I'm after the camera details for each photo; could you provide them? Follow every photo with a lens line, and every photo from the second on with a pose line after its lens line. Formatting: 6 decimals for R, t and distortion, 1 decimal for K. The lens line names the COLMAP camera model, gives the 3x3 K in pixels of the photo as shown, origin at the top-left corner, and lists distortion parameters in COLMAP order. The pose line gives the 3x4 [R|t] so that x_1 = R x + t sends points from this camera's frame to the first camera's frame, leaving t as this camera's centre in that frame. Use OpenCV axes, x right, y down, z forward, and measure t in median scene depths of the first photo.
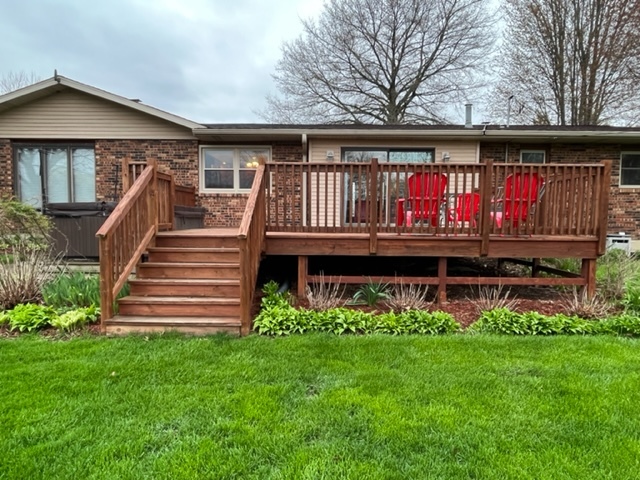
lens RADIAL K [[407.6, 0, 321.1], [0, 407.6, 240.2], [0, 0, 1]] dist [0.000955, -0.000517]
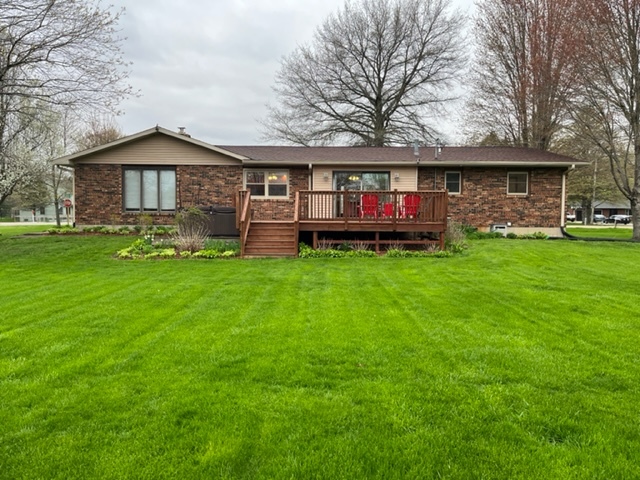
lens RADIAL K [[485.3, 0, 318.0], [0, 485.3, 240.2], [0, 0, 1]] dist [0.059934, -0.075702]
pose [[0.999891, -0.004287, 0.014116, -0.036200], [0.004277, 0.999991, 0.000748, 0.045467], [-0.014119, -0.000688, 0.999900, -0.900267]]
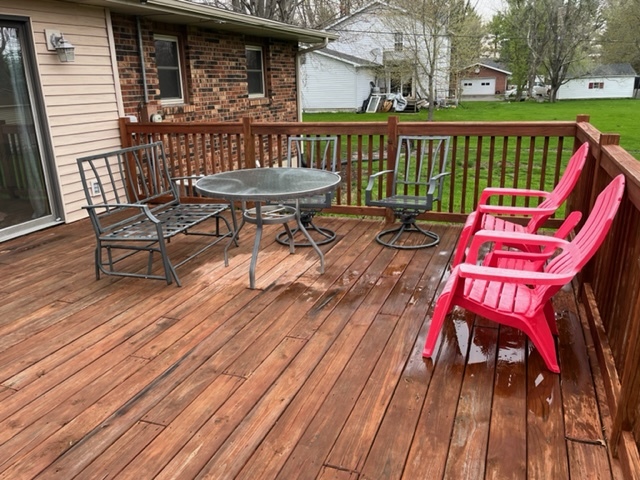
lens RADIAL K [[509.6, 0, 321.3], [0, 509.6, 240.3], [0, 0, 1]] dist [0.016645, 0.002538]
pose [[0.351480, -0.295597, 0.888304, -0.109241], [0.085716, 0.955020, 0.283882, -0.134544], [-0.932263, -0.023637, 0.361008, 0.542932]]
